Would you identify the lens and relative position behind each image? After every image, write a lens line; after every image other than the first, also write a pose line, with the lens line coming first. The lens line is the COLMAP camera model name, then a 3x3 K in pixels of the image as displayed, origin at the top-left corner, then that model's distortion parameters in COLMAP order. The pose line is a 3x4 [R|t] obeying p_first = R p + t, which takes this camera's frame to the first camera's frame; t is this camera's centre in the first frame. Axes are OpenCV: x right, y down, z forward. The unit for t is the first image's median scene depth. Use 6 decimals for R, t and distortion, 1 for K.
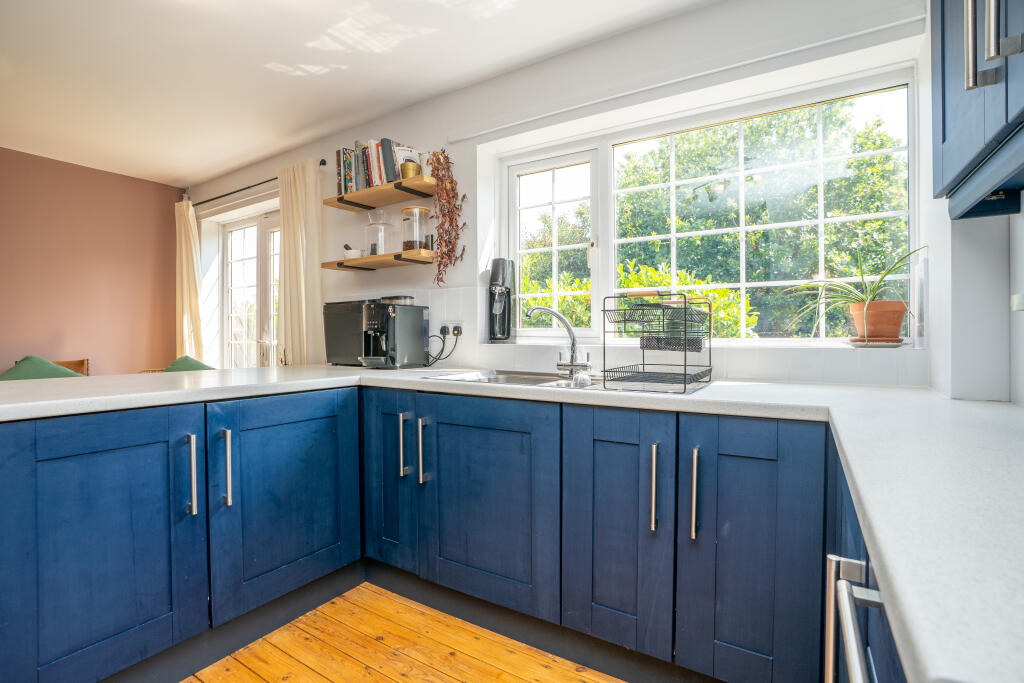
lens RADIAL K [[473.0, 0, 512.0], [0, 473.0, 341.5], [0, 0, 1]] dist [-0.000916, -0.000146]
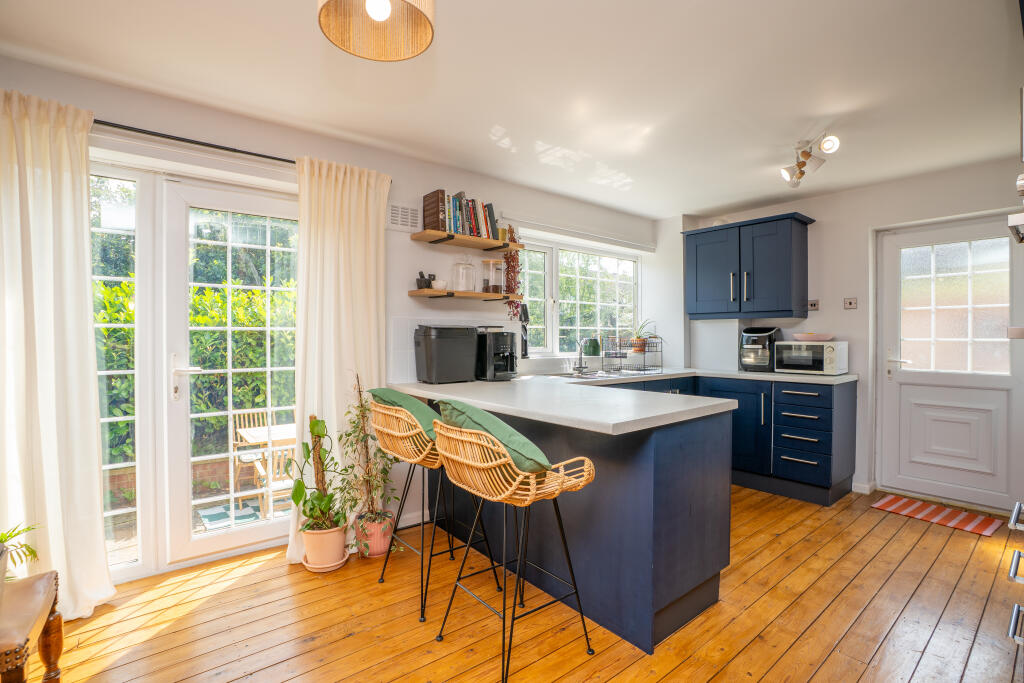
lens RADIAL K [[473.0, 0, 512.0], [0, 473.0, 341.5], [0, 0, 1]] dist [-0.000916, -0.000146]
pose [[0.319130, -0.009176, 0.947666, -1.416873], [-0.001565, 0.999947, 0.010209, -0.067123], [-0.947710, -0.004741, 0.319099, 0.530711]]
